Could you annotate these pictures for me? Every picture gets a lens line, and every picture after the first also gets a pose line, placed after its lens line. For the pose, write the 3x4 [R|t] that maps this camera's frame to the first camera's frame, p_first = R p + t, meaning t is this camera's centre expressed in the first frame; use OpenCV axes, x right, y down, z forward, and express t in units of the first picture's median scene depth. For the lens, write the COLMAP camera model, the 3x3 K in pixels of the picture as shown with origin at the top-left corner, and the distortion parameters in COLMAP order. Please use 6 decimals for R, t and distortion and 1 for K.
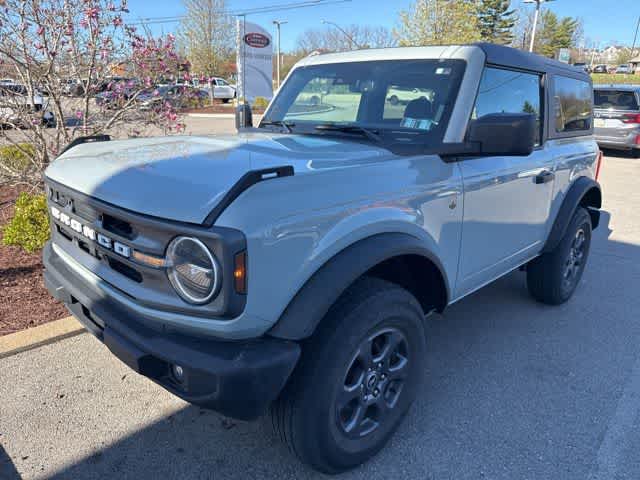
lens RADIAL K [[474.1, 0, 320.0], [0, 474.1, 240.0], [0, 0, 1]] dist [0.008458, 0.001198]
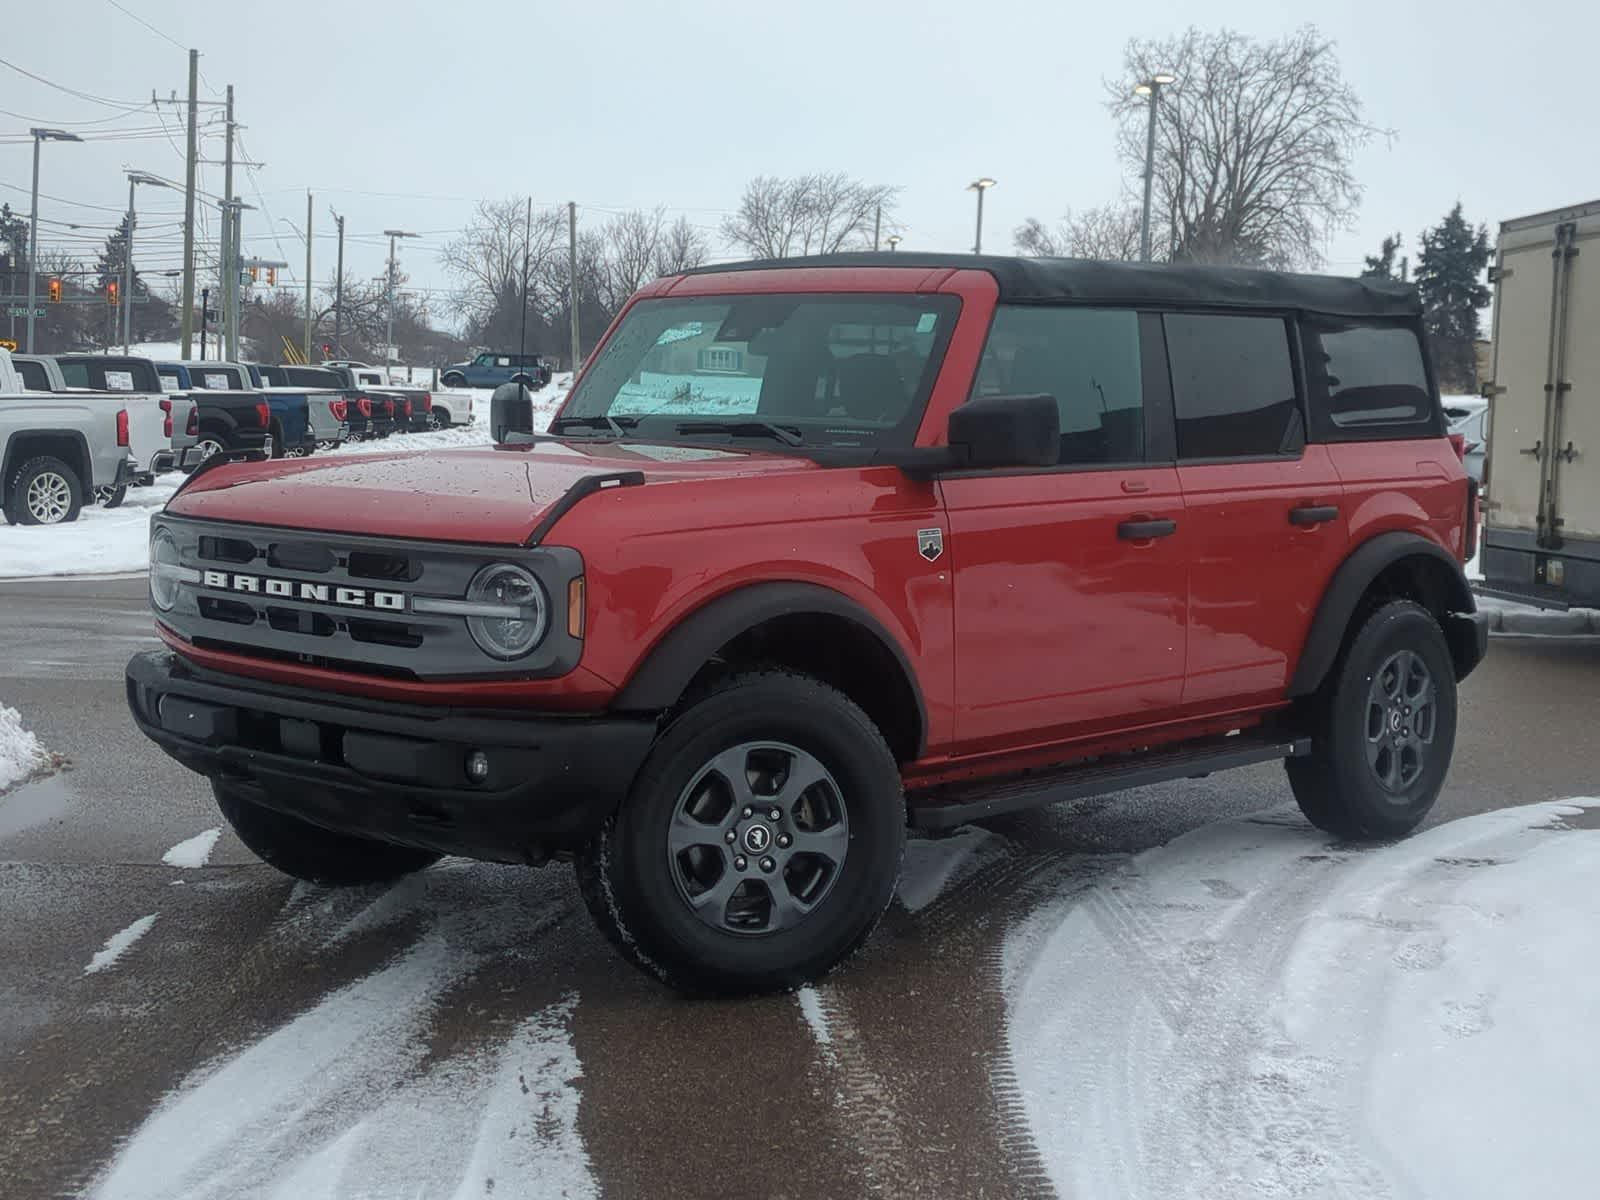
lens RADIAL K [[2638.9, 0, 800.0], [0, 2638.9, 600.0], [0, 0, 1]] dist [0.225211, -1.881424]
pose [[0.999466, -0.024001, 0.022160, 0.074983], [0.027700, 0.982250, -0.185520, 0.669379], [-0.017314, 0.186035, 0.982391, -2.472731]]
